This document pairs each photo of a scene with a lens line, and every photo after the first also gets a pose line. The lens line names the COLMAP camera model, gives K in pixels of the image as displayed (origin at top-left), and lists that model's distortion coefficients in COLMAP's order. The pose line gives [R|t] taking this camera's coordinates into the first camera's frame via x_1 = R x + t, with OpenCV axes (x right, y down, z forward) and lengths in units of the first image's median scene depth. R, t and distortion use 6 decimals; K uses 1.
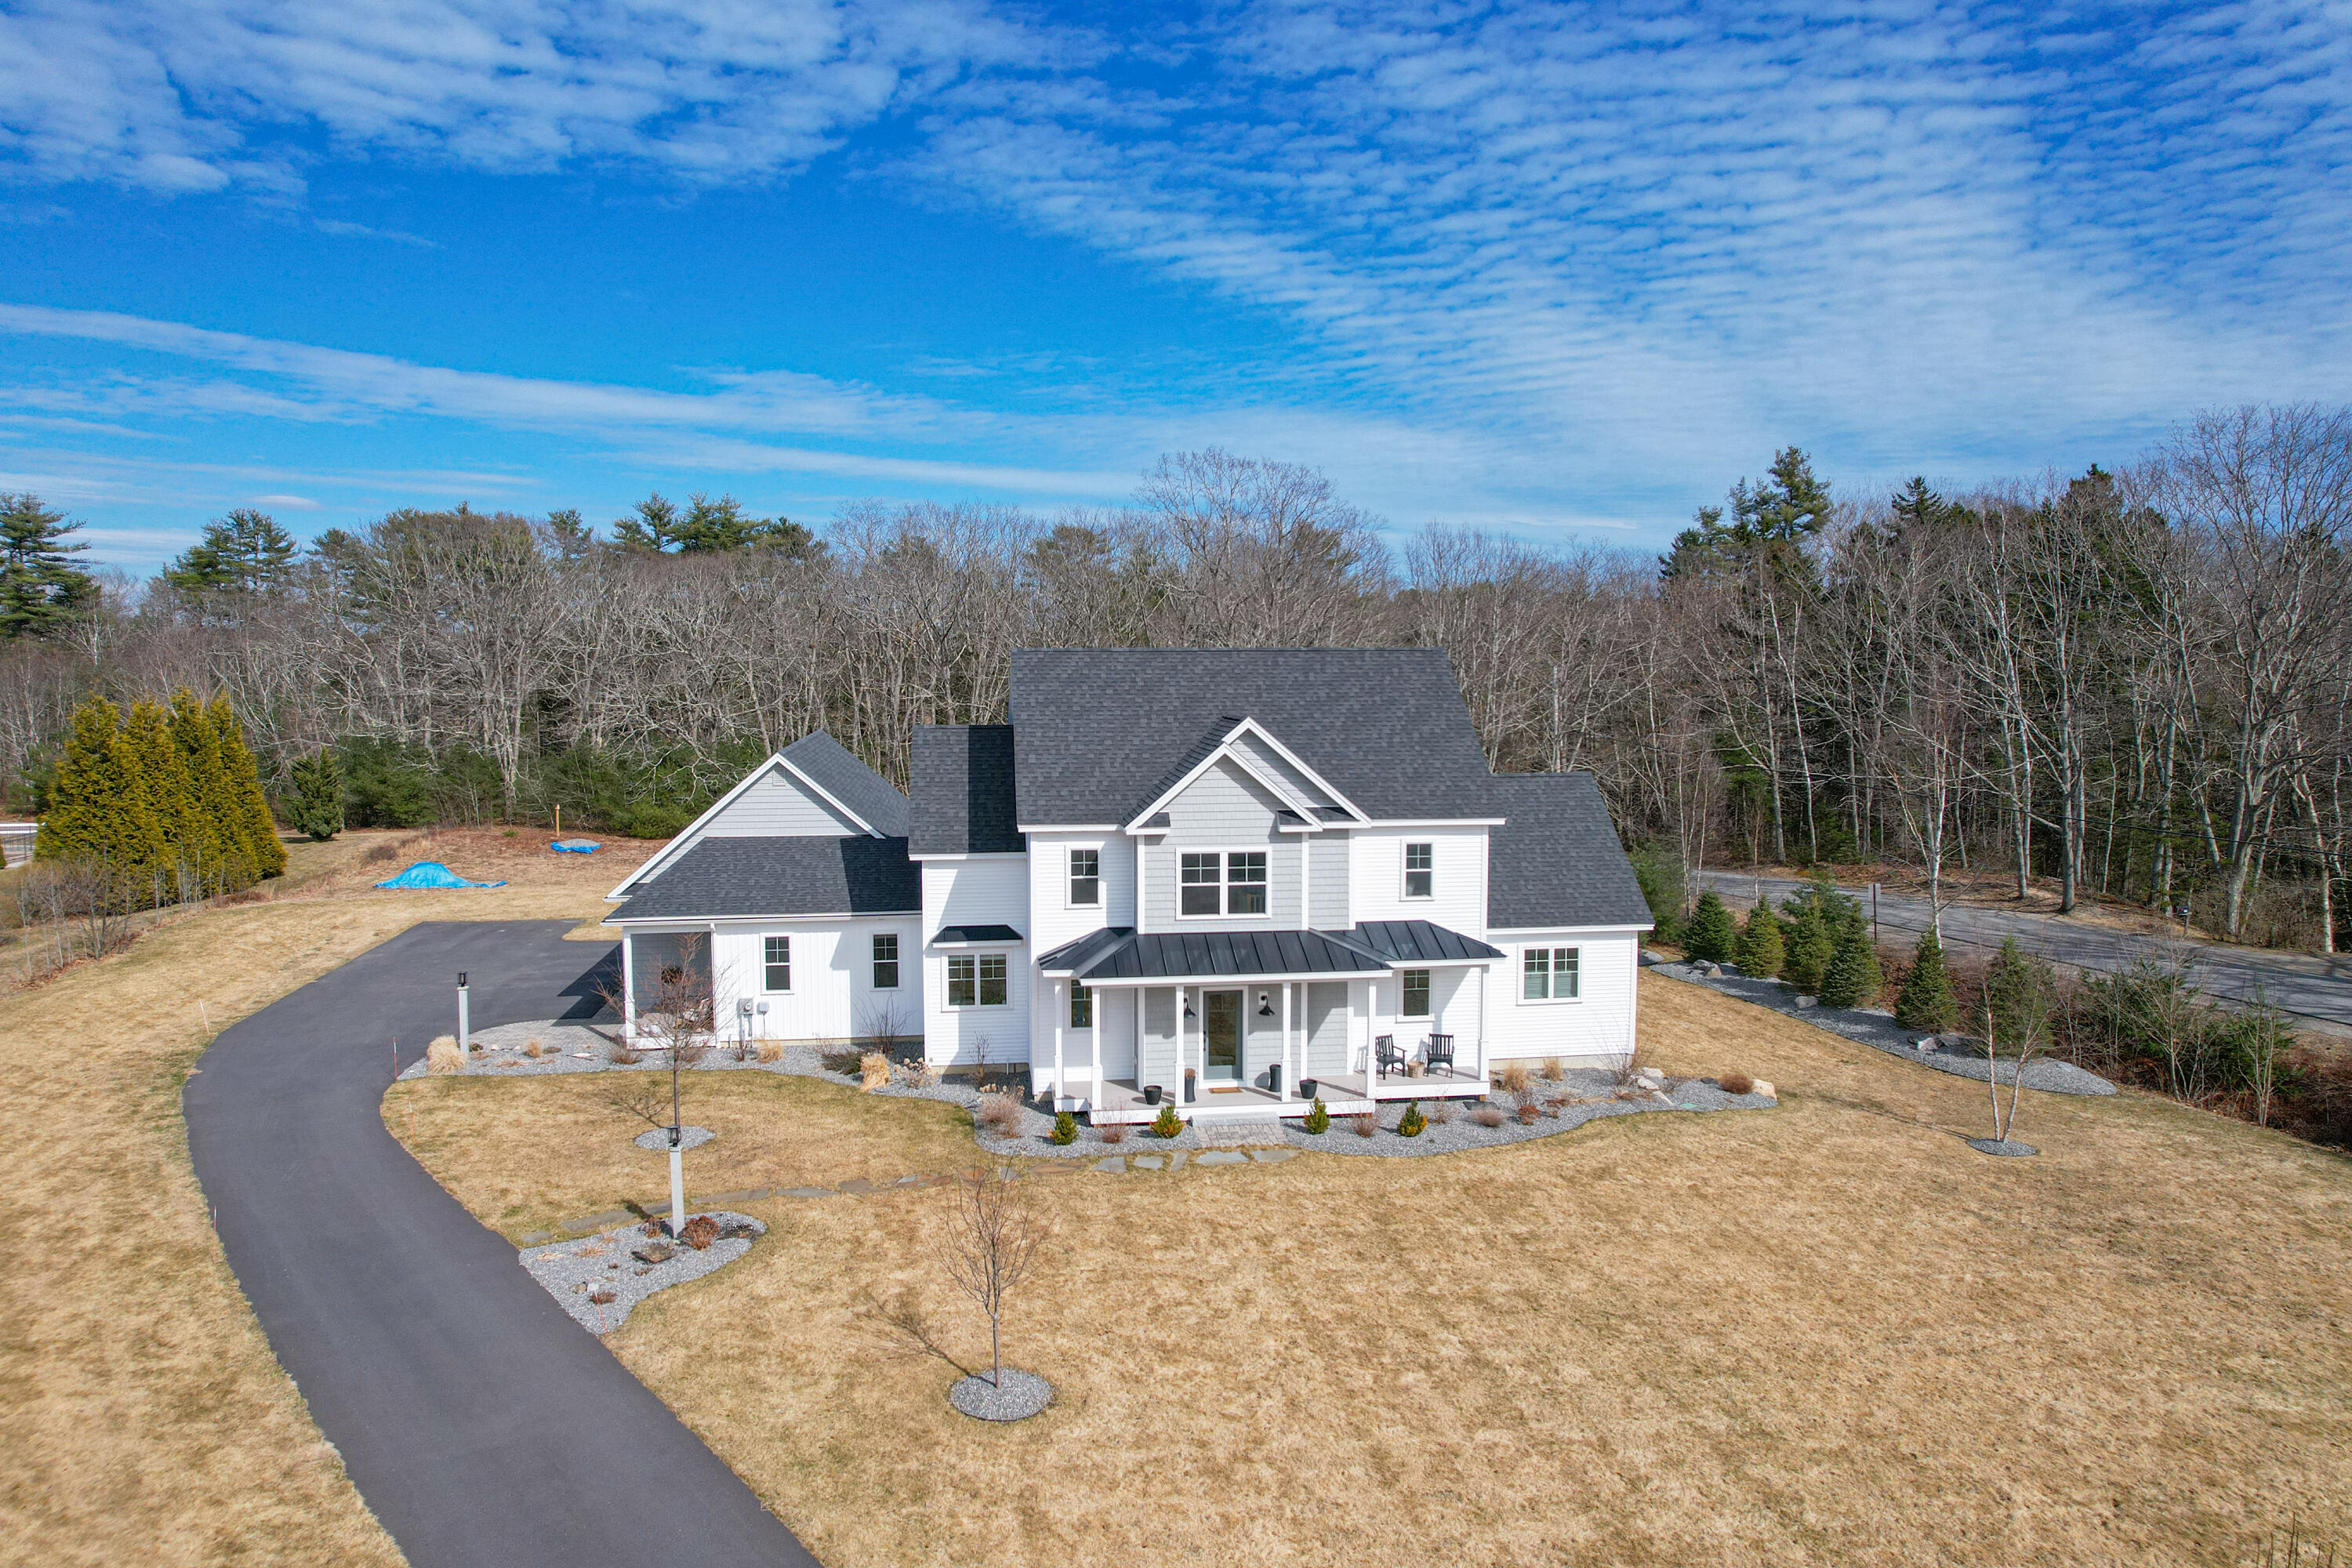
lens RADIAL K [[1502.6, 0, 1165.2], [0, 1502.6, 768.6], [0, 0, 1]] dist [-0.073112, 0.059994]
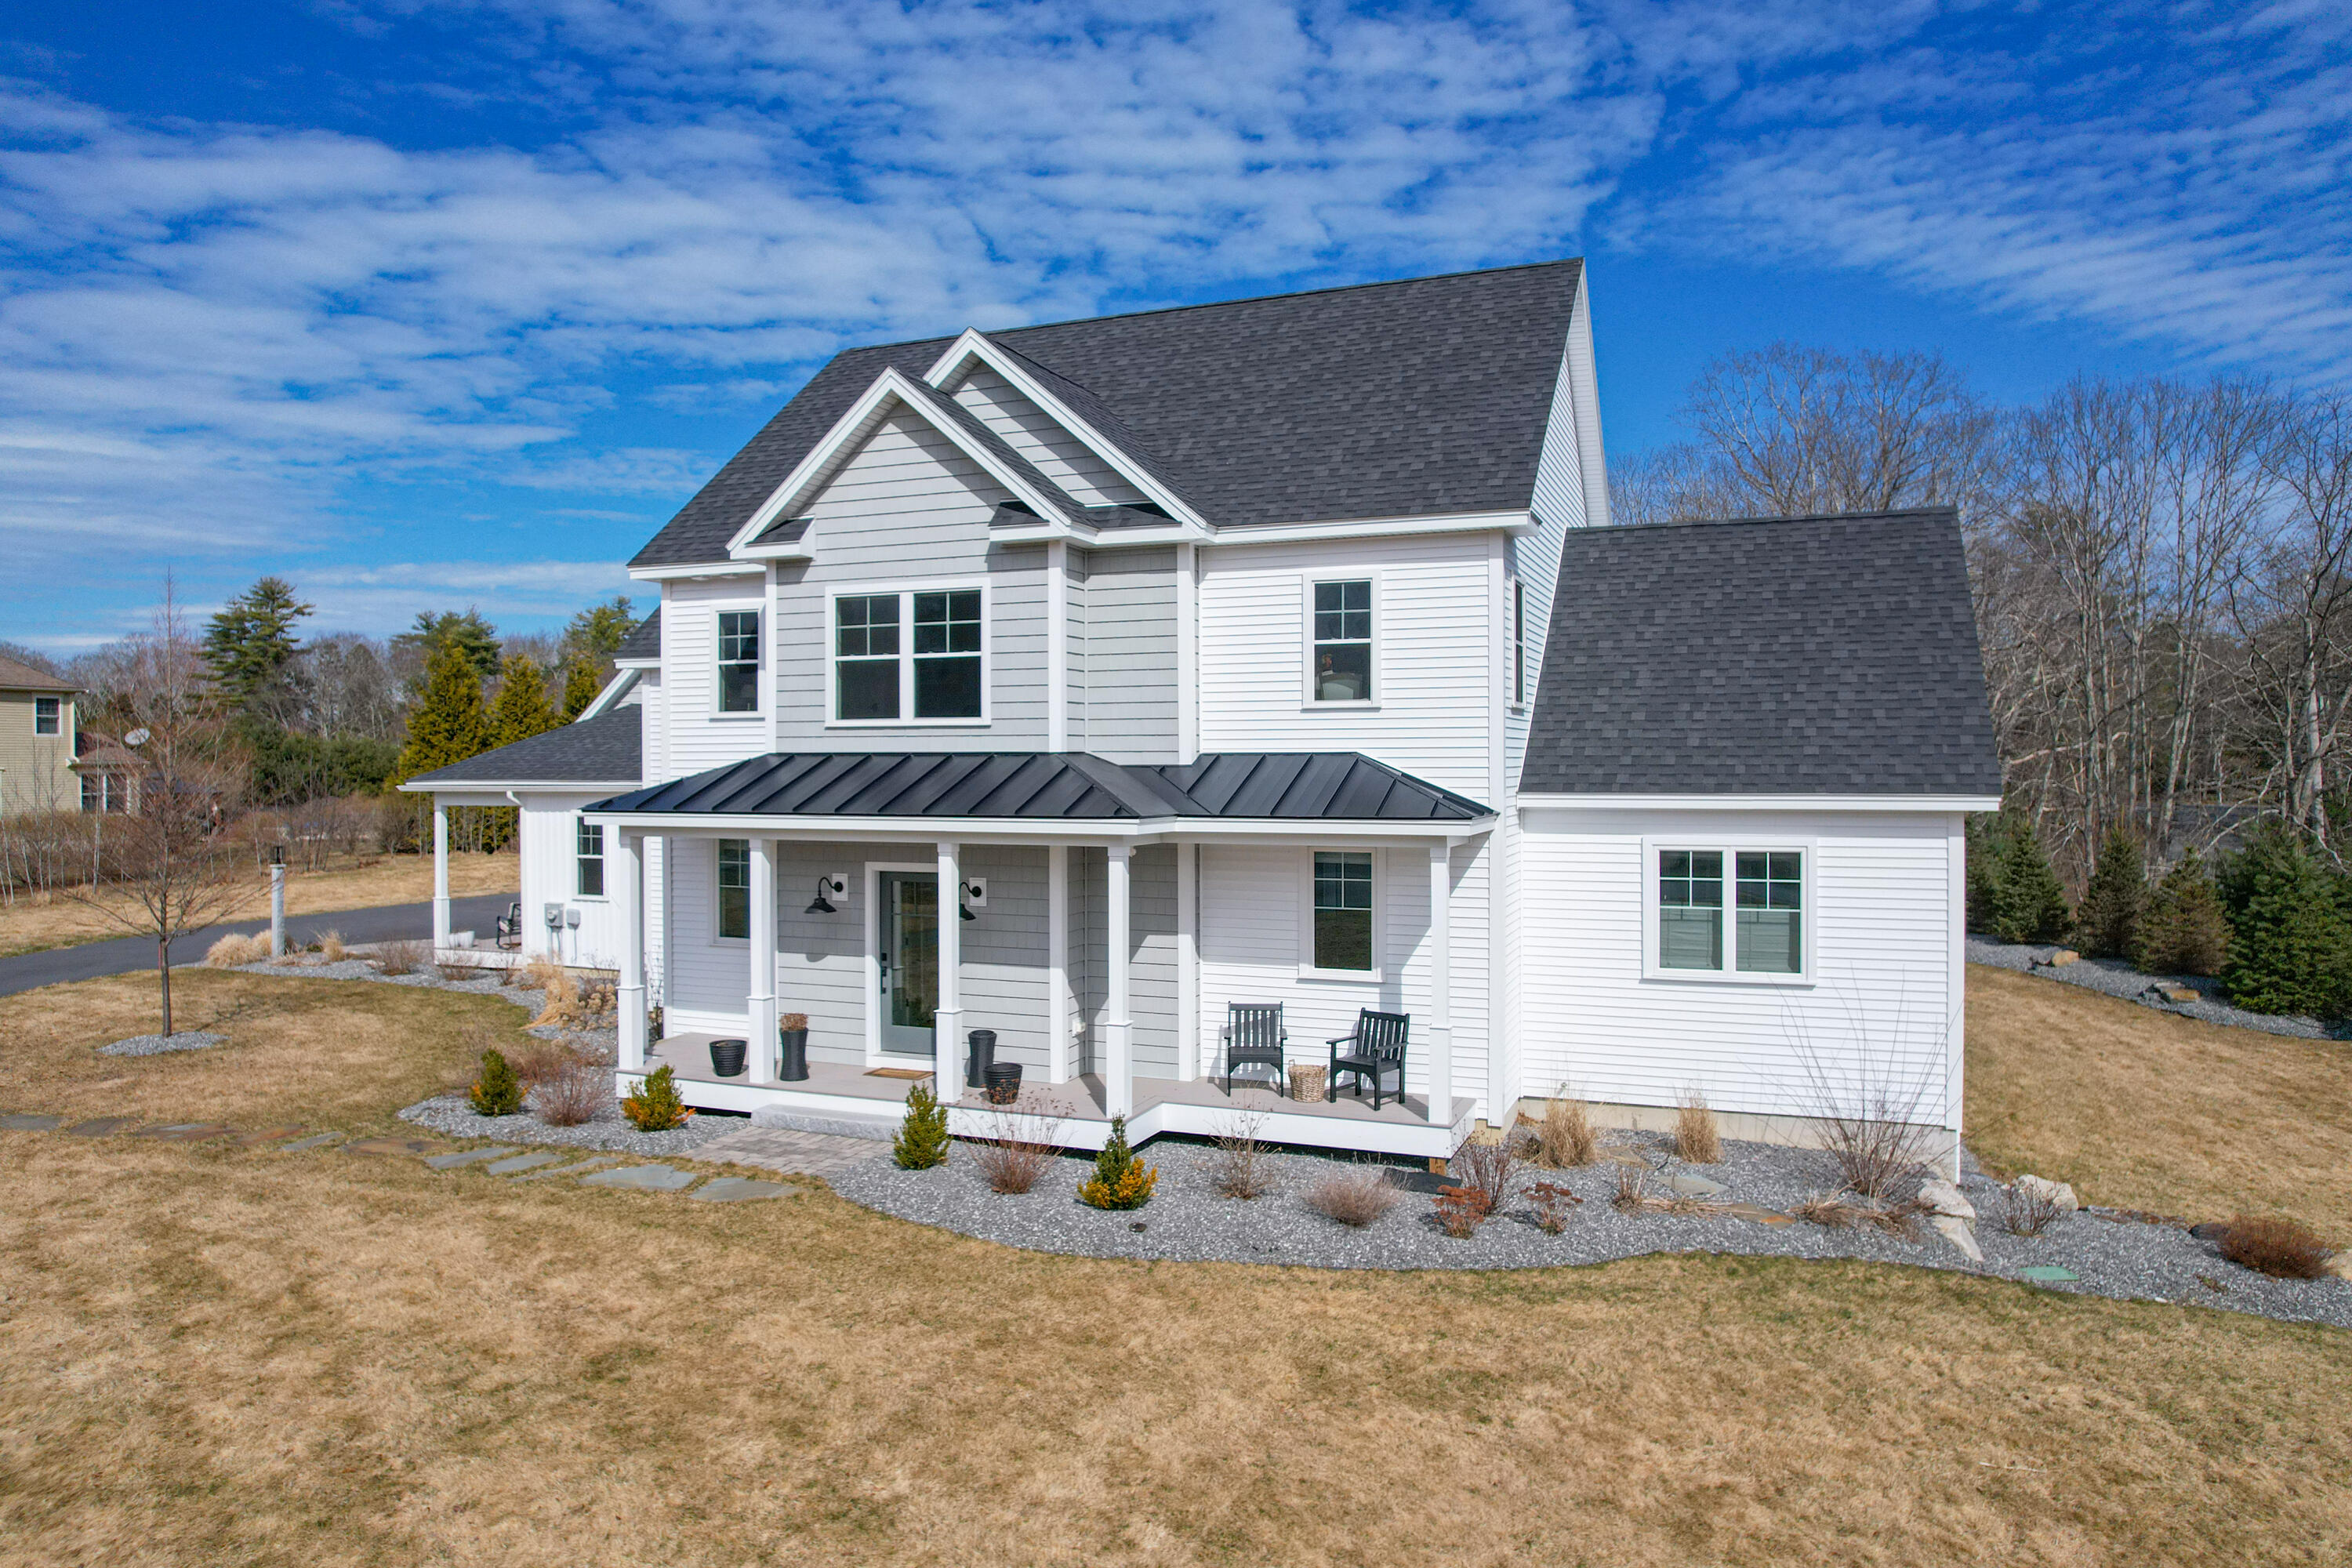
lens RADIAL K [[1514.0, 0, 1166.2], [0, 1514.0, 778.5], [0, 0, 1]] dist [-0.091367, 0.084187]
pose [[0.867873, 0.003682, -0.496773, 0.360235], [-0.035926, 0.997819, -0.055368, 0.140380], [0.495486, 0.065900, 0.866113, 0.599973]]
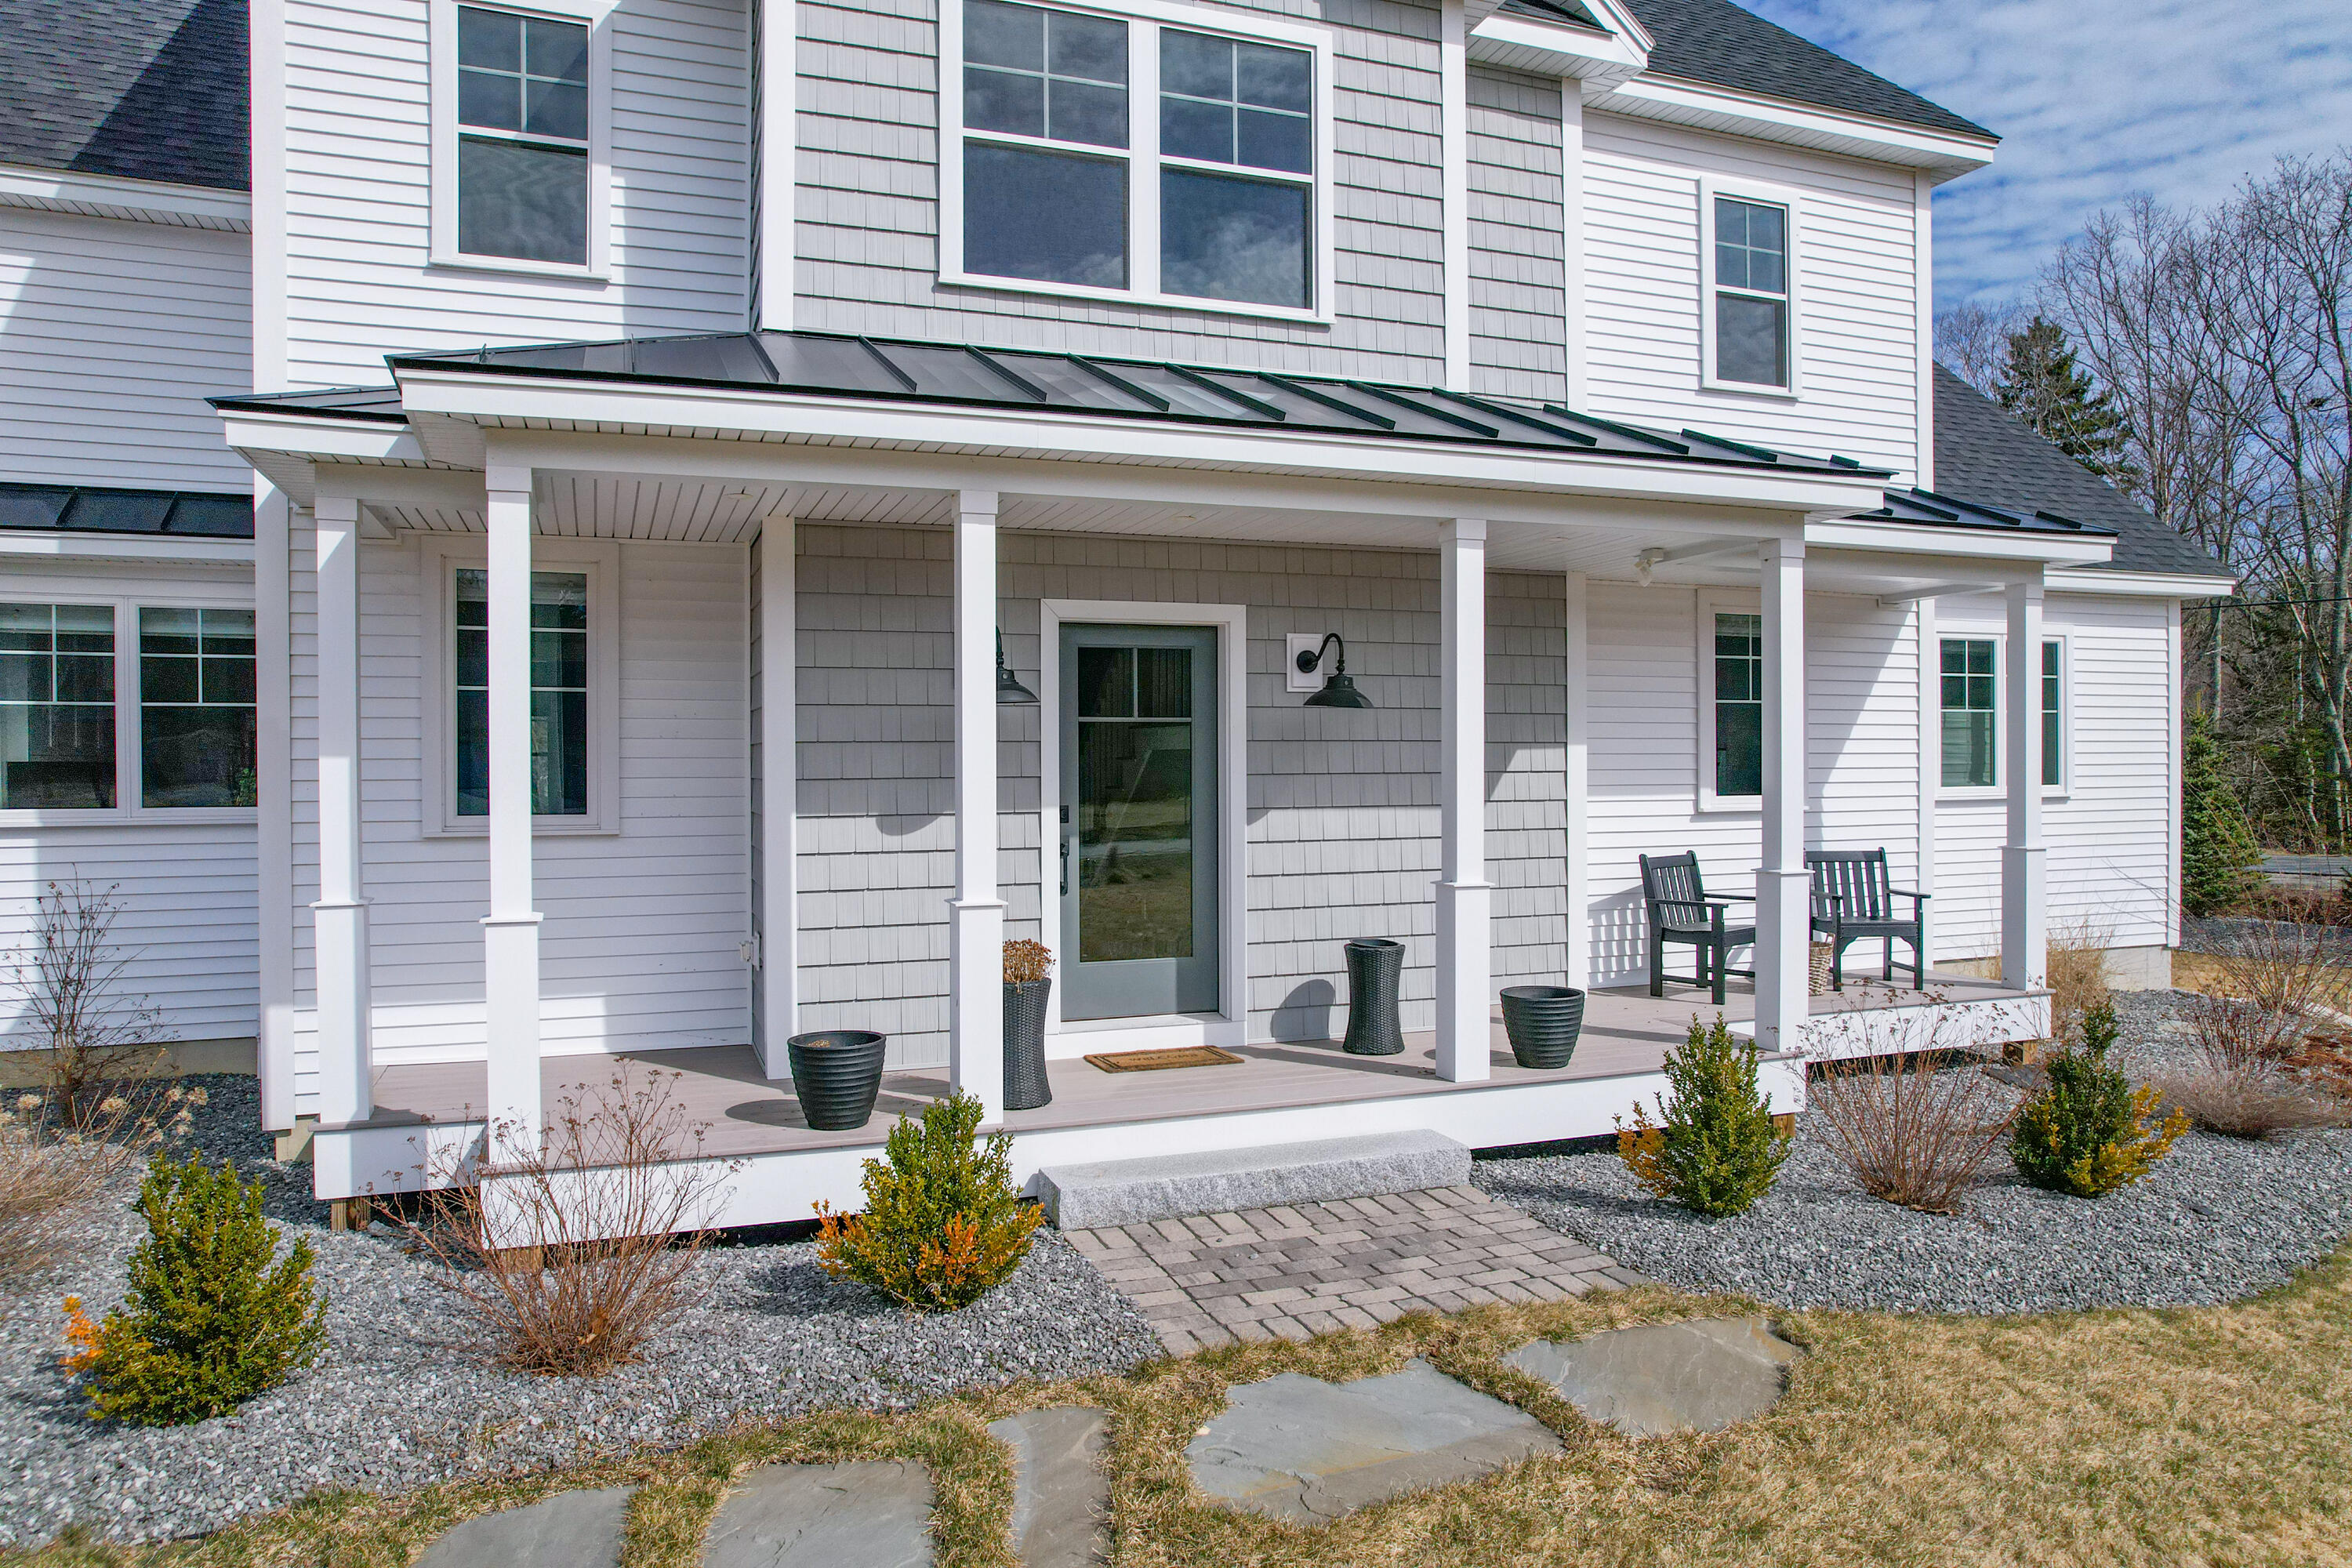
lens RADIAL K [[1514.0, 0, 1166.2], [0, 1514.0, 778.5], [0, 0, 1]] dist [-0.091367, 0.084187]
pose [[0.976294, -0.007012, 0.216336, -0.008164], [0.021002, 0.997828, -0.062434, 0.184985], [-0.215429, 0.065497, 0.974321, 0.768590]]
